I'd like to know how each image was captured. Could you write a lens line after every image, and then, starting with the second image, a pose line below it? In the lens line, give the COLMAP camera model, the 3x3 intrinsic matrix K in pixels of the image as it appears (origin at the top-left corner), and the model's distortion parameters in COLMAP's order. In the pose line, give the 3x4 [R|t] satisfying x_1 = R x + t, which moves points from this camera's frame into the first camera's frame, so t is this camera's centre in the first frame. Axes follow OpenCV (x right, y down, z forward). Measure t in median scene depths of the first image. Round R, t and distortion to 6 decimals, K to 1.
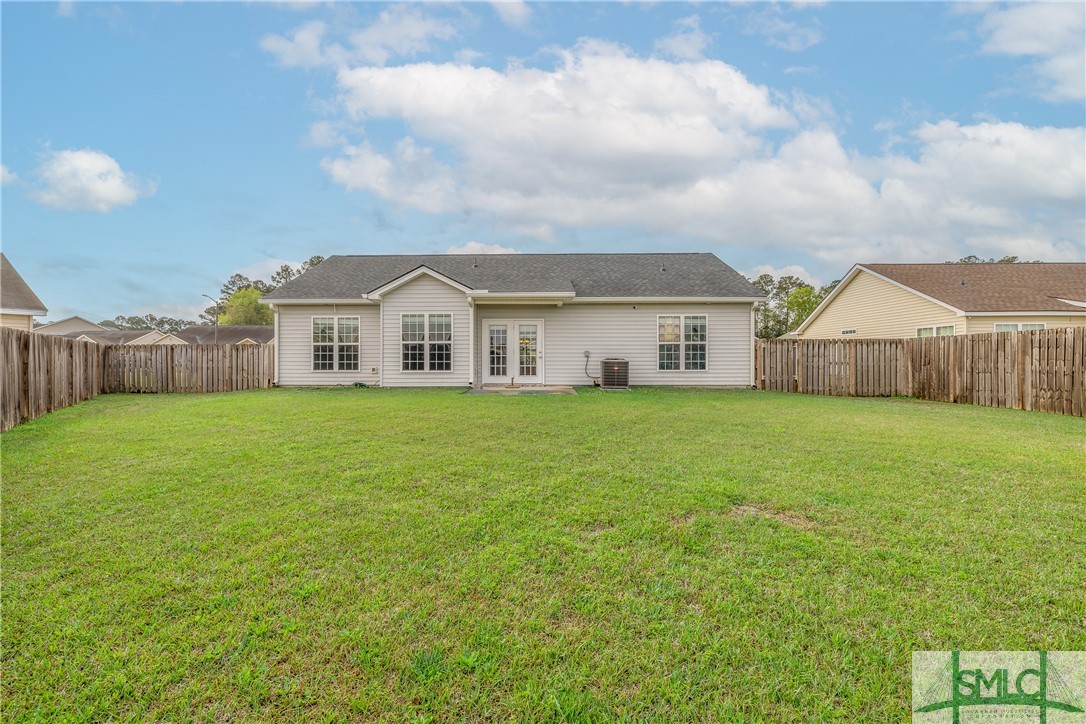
lens RADIAL K [[463.7, 0, 543.3], [0, 463.7, 365.5], [0, 0, 1]] dist [0.001714, -0.001222]
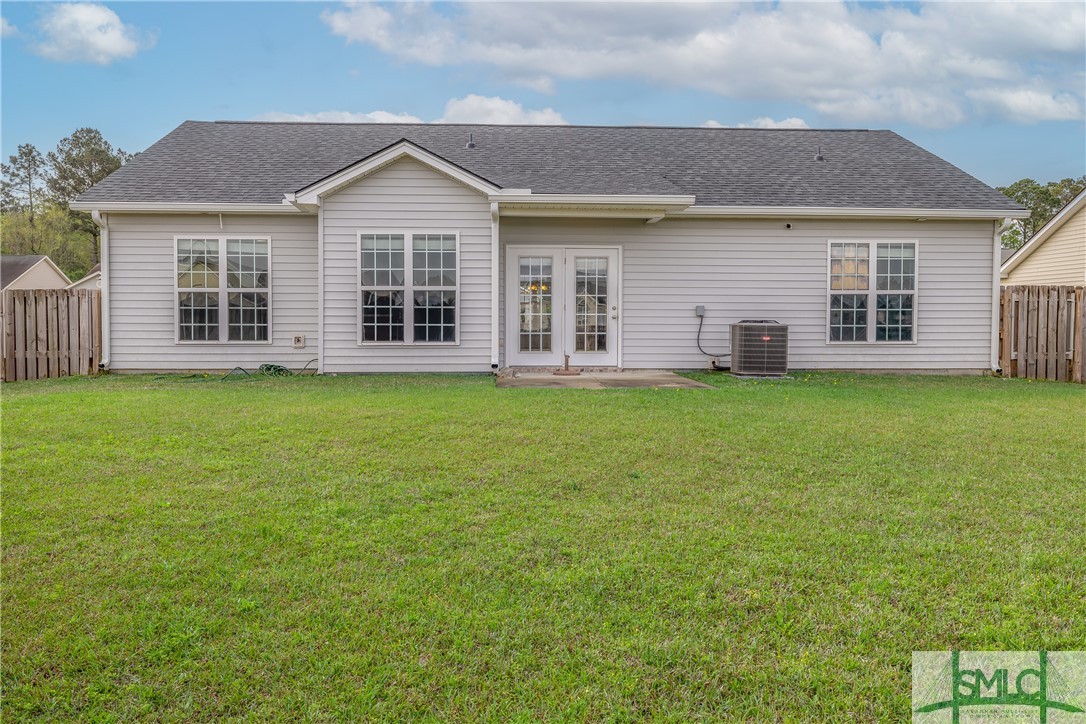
lens RADIAL K [[812.6, 0, 542.8], [0, 812.6, 360.1], [0, 0, 1]] dist [0.002824, -0.001342]
pose [[0.997636, 0.000254, 0.068713, -0.156839], [-0.002633, 0.999400, 0.034540, -0.000569], [-0.068663, -0.034639, 0.997038, 0.065715]]
